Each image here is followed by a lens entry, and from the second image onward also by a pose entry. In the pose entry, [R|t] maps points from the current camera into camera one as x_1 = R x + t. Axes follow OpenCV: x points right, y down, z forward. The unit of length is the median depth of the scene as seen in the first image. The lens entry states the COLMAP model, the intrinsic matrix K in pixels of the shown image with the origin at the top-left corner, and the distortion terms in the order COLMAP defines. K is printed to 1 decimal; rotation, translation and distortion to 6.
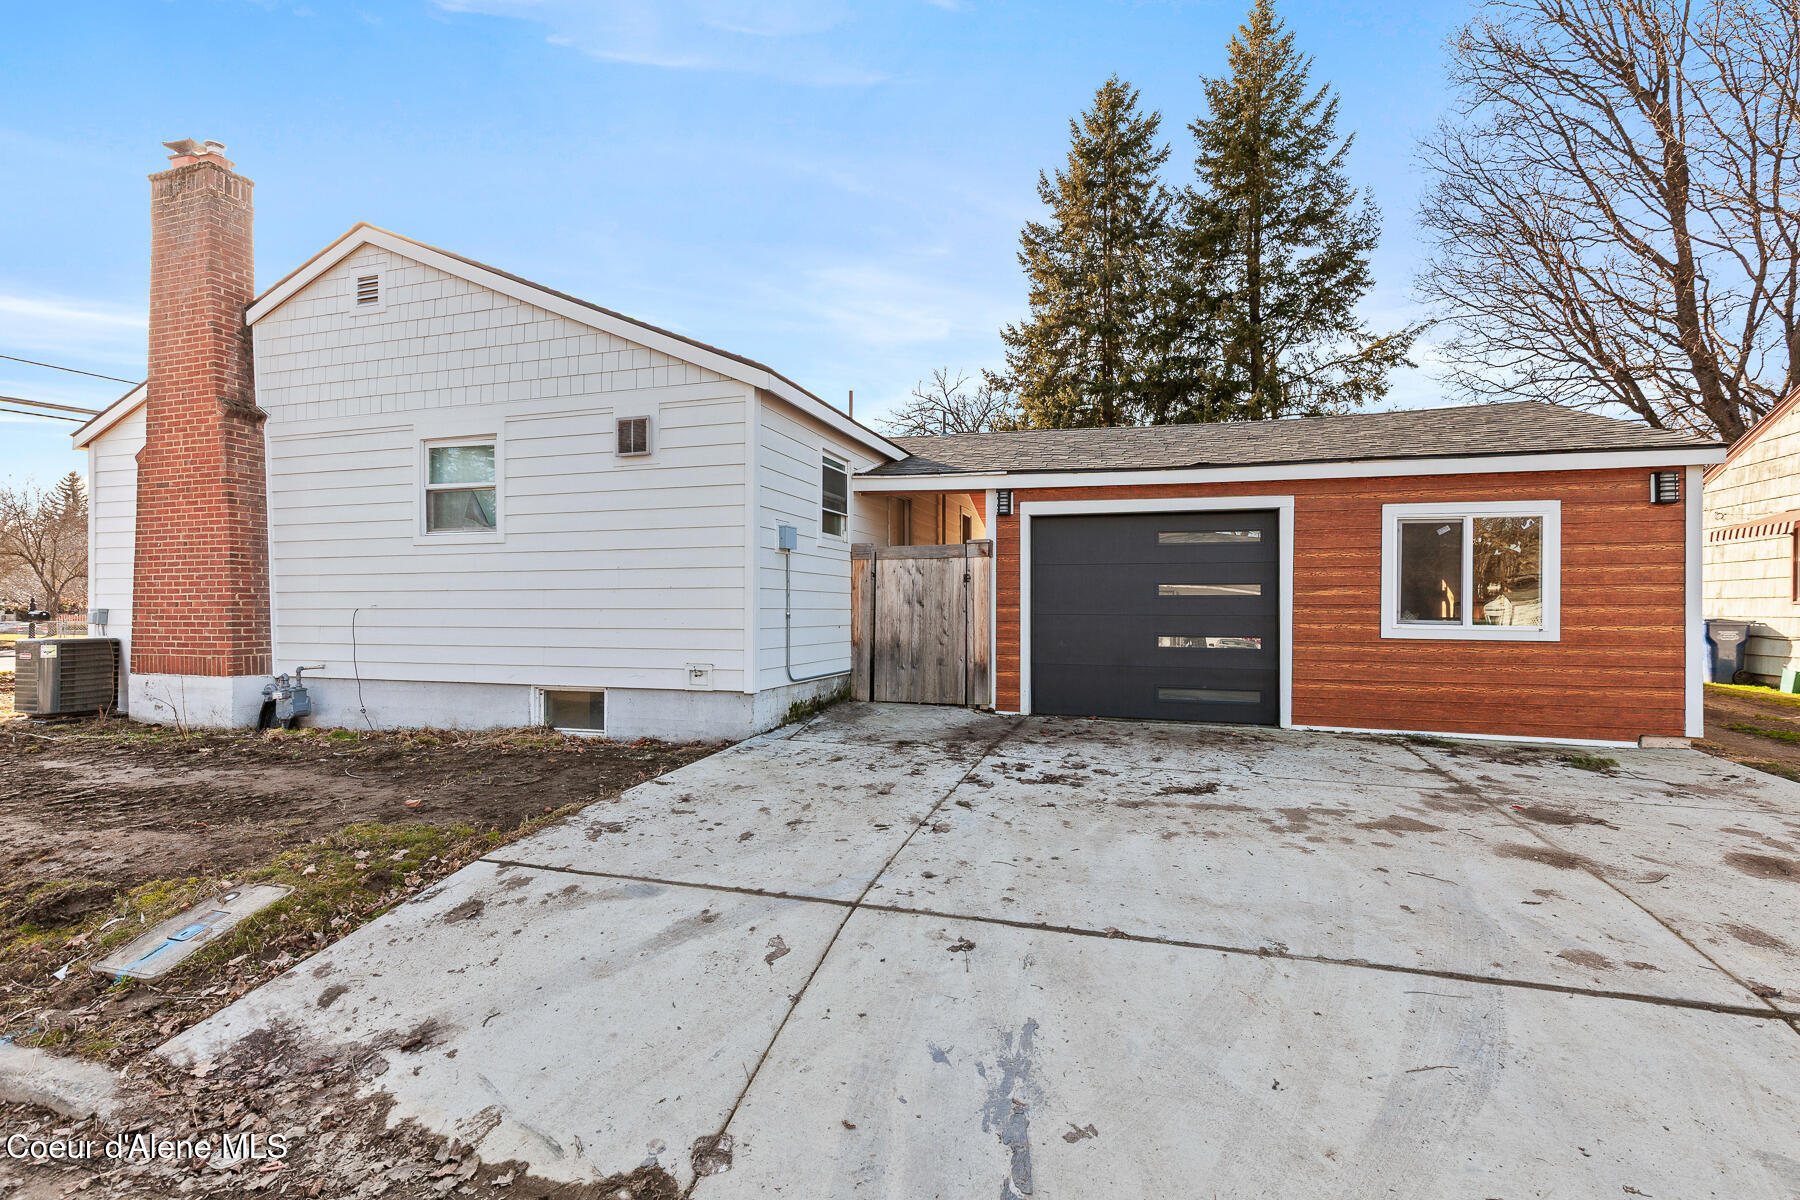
lens RADIAL K [[791.0, 0, 900.1], [0, 791.0, 612.5], [0, 0, 1]] dist [0.003298, 0.000106]
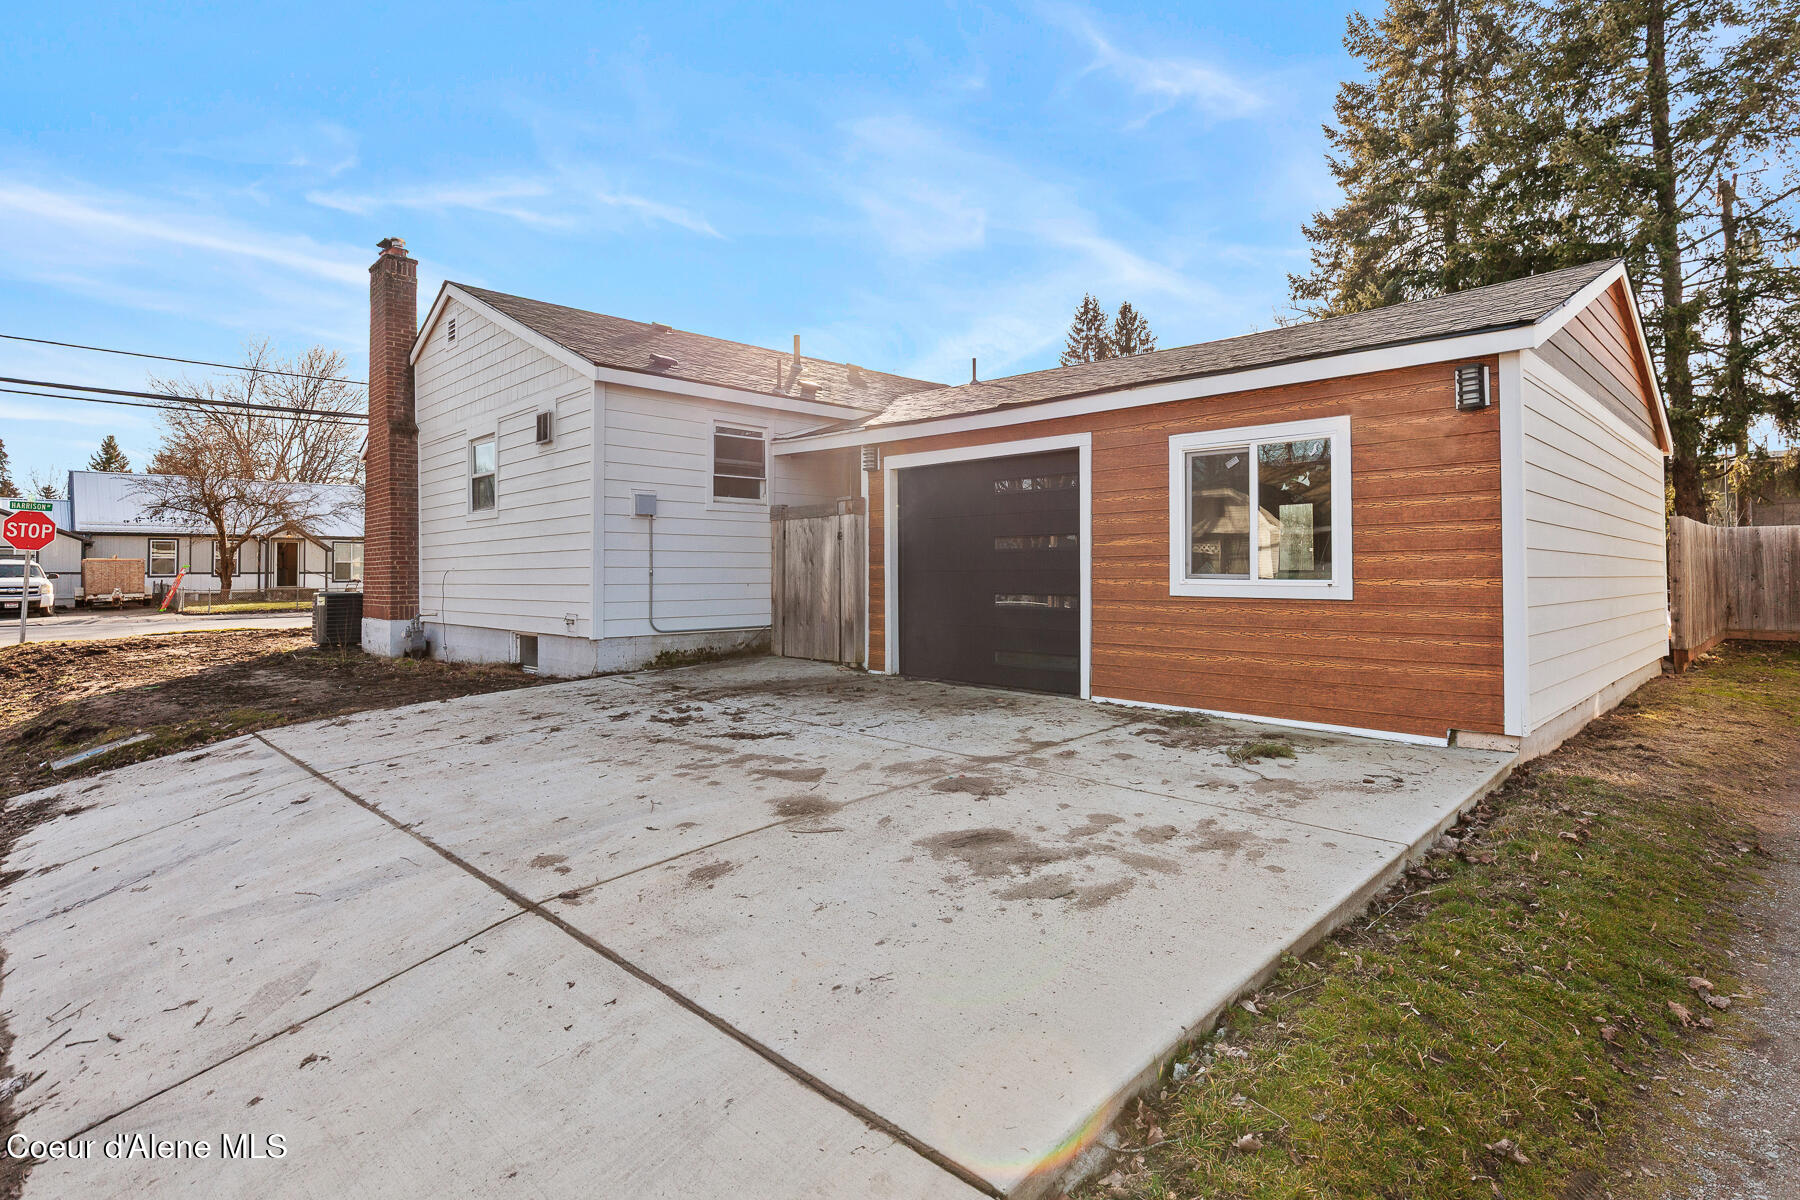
lens RADIAL K [[895.7, 0, 902.6], [0, 895.7, 554.9], [0, 0, 1]] dist [-0.000964, -0.000102]
pose [[0.886043, -0.015790, -0.463333, 0.768813], [0.004070, 0.999646, -0.026284, 0.012650], [0.463584, 0.021403, 0.885794, 0.033193]]
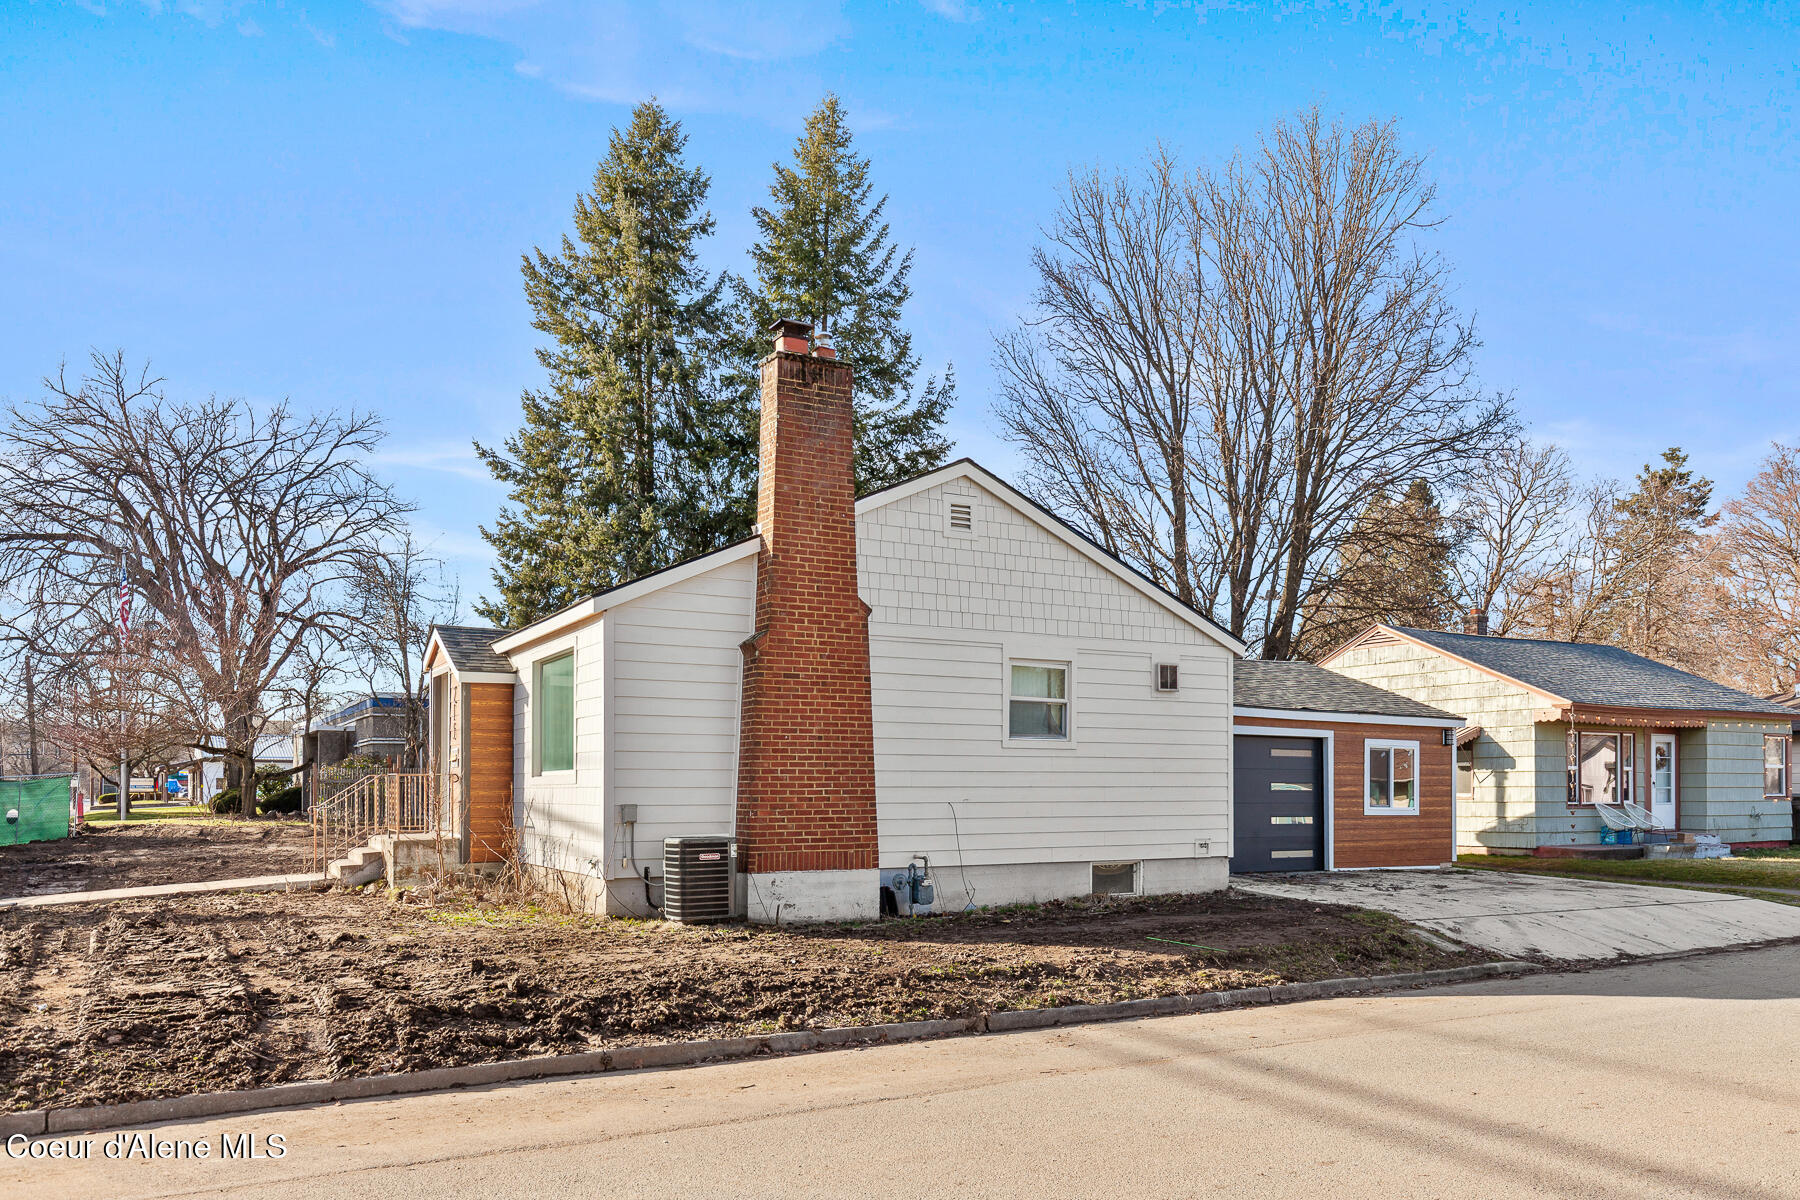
lens RADIAL K [[1372.4, 0, 901.6], [0, 1372.4, 795.6], [0, 0, 1]] dist [0.001128, 0.001314]
pose [[0.659420, -0.003191, 0.751768, -2.256087], [0.003201, 0.999994, 0.001437, -0.017959], [-0.751767, 0.001458, 0.659427, -0.218517]]
